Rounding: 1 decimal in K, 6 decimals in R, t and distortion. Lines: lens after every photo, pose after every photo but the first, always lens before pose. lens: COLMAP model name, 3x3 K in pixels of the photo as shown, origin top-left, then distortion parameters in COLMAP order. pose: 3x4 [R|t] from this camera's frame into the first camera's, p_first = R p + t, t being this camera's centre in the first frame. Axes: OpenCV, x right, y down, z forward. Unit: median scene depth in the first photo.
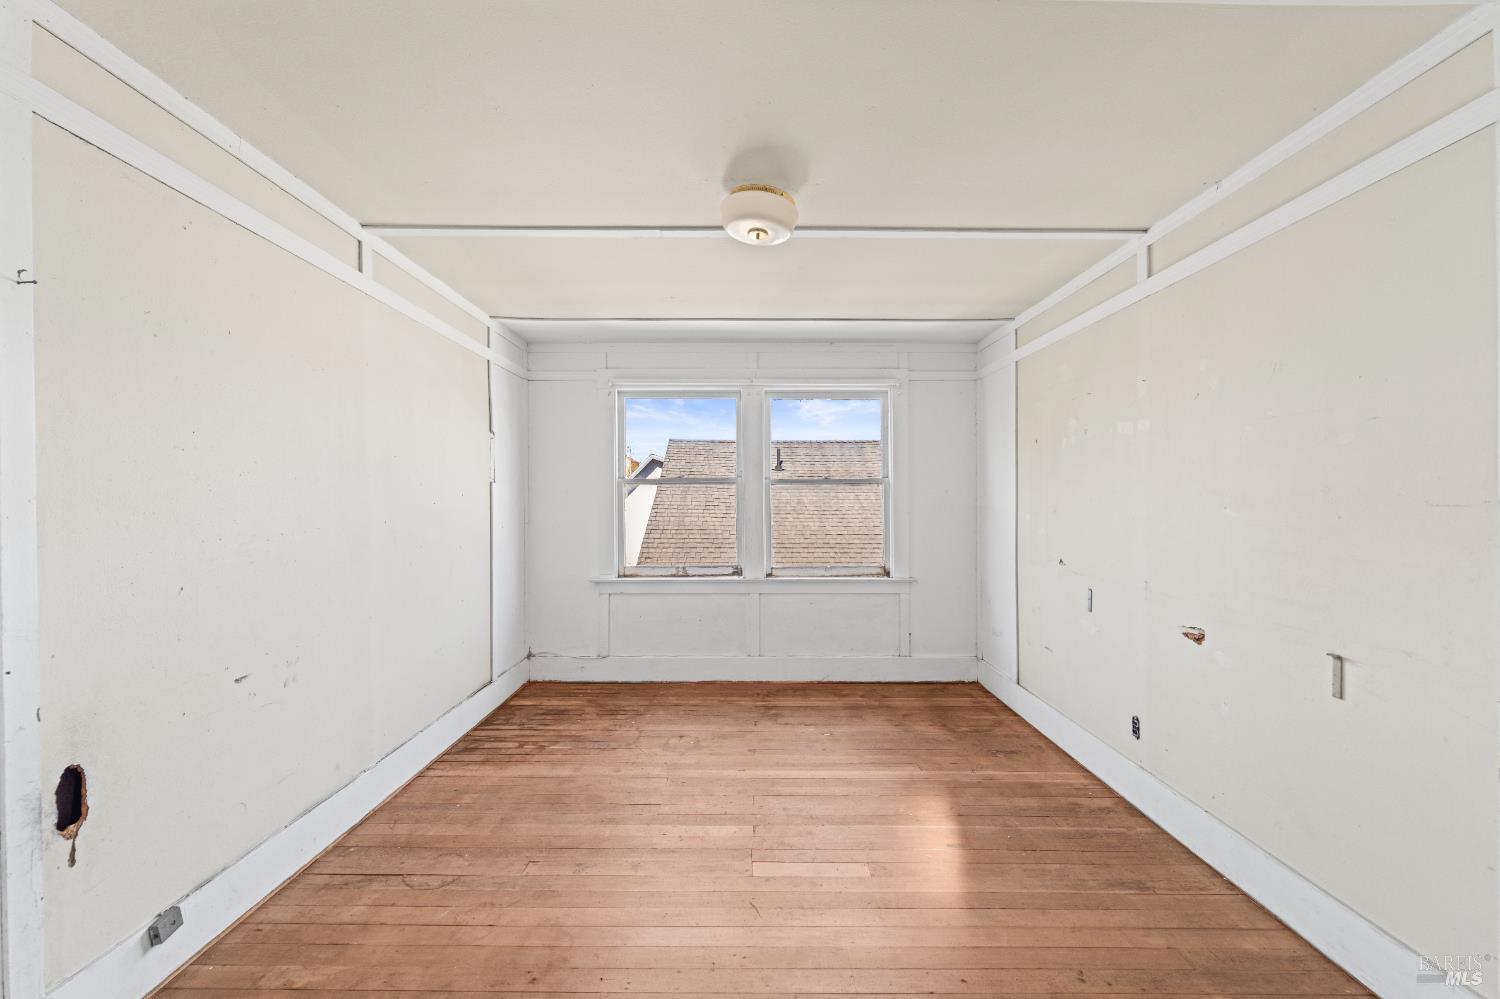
lens RADIAL K [[619.4, 0, 753.6], [0, 619.4, 498.2], [0, 0, 1]] dist [0.001460, -0.001274]
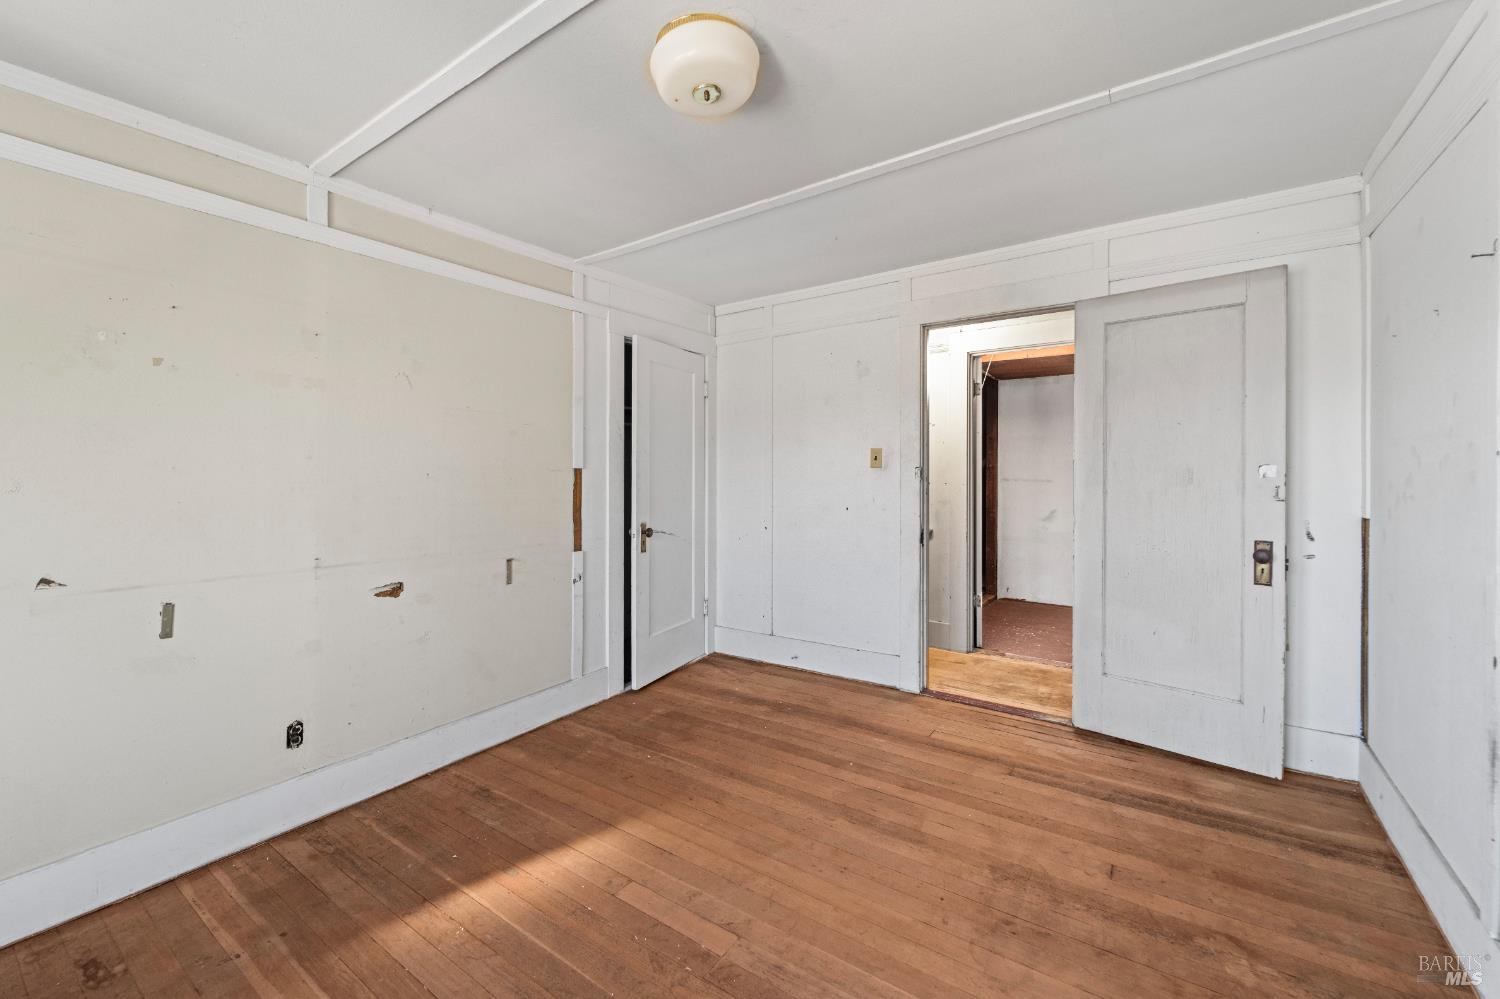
lens RADIAL K [[619.4, 0, 745.1], [0, 619.4, 474.9], [0, 0, 1]] dist [0.001460, -0.001274]
pose [[-0.816709, 0.003383, 0.577040, -0.401546], [0.006667, 0.999971, 0.003574, 0.013936], [-0.577011, 0.006766, -0.816708, 1.407878]]
